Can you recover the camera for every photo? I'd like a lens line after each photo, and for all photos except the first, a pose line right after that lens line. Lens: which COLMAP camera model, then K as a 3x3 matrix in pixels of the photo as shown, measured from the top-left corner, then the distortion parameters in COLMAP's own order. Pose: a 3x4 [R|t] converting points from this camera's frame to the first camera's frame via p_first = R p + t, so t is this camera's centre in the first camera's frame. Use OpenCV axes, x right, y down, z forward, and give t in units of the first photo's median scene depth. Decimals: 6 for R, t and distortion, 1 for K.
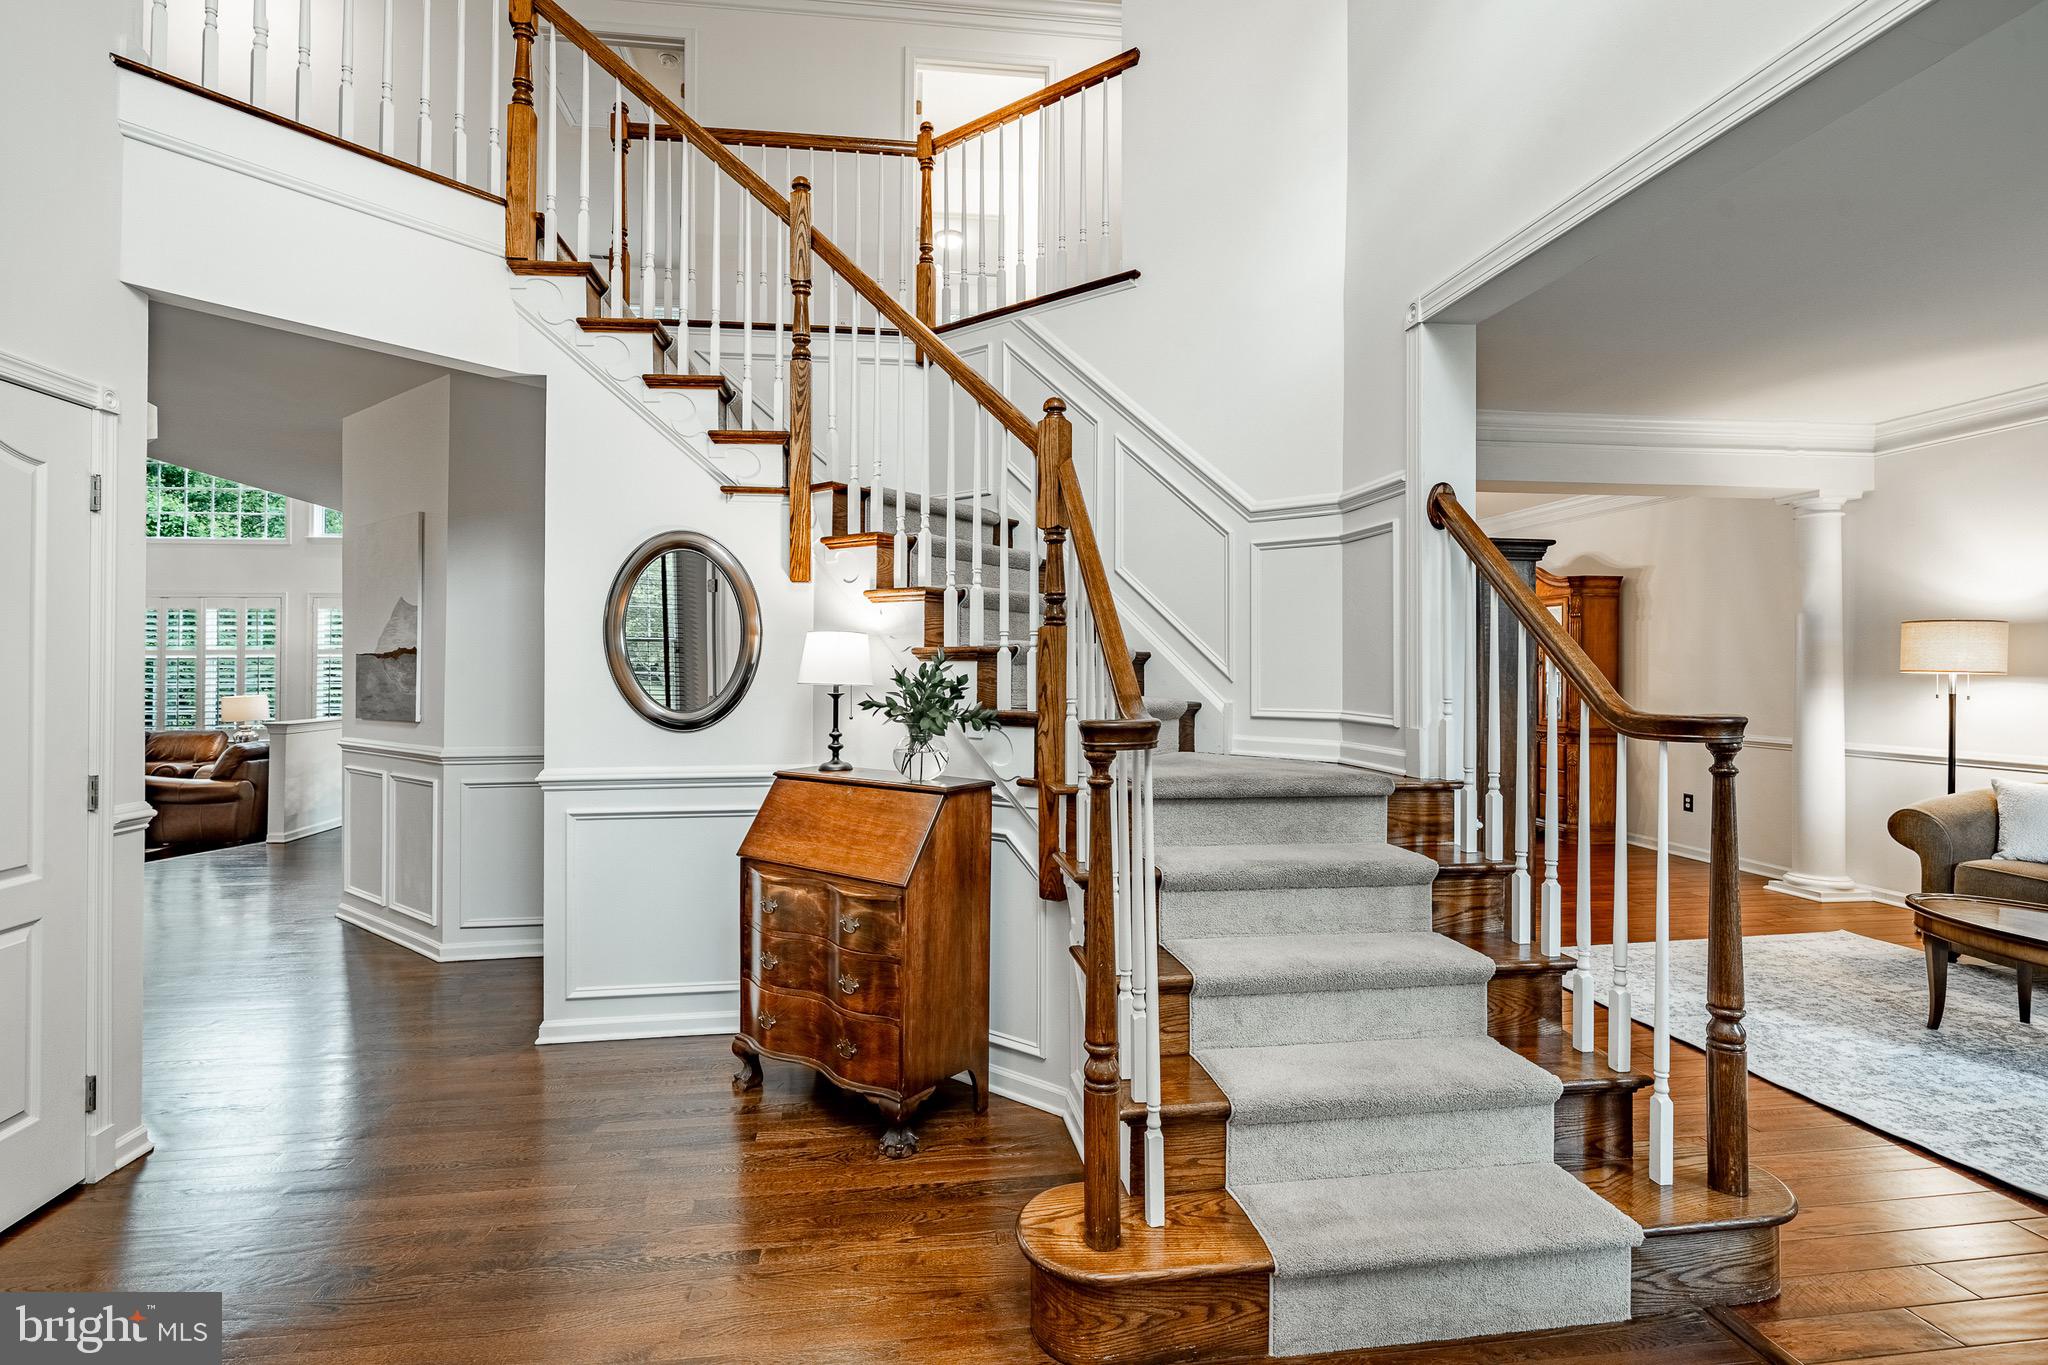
lens RADIAL K [[950.7, 0, 1004.8], [0, 950.7, 656.8], [0, 0, 1]] dist [-0.002812, -0.000074]
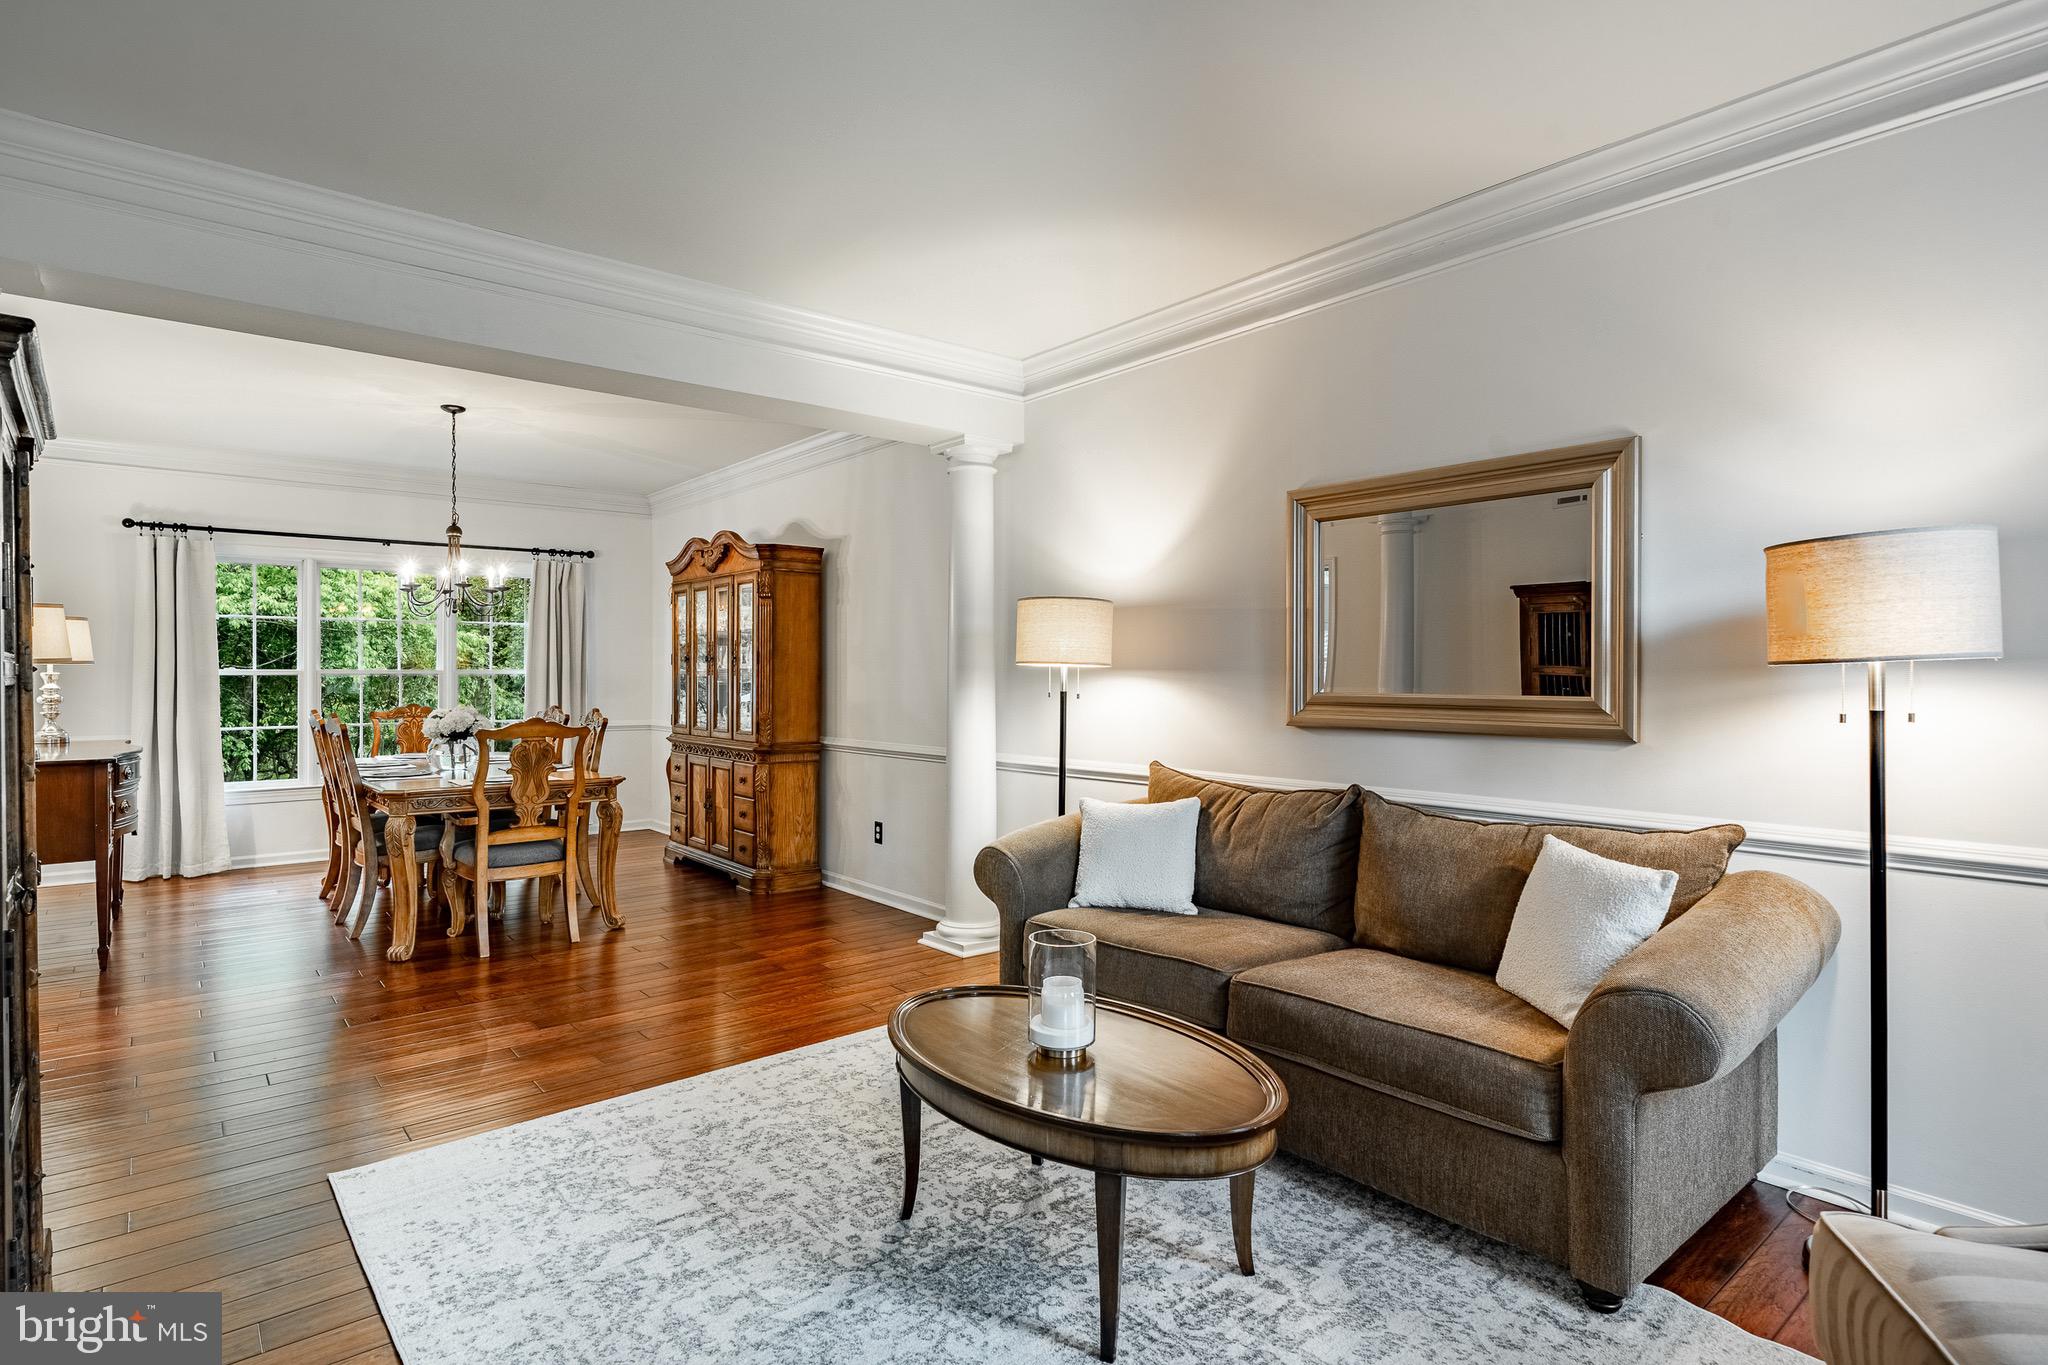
lens RADIAL K [[1009.7, 0, 1022.3], [0, 1009.7, 663.1], [0, 0, 1]] dist [0.000997, 0.000550]
pose [[0.857644, 0.000551, 0.514244, 0.388789], [-0.000034, 0.999999, -0.001016, 0.012413], [-0.514244, 0.000854, 0.857643, 0.211844]]
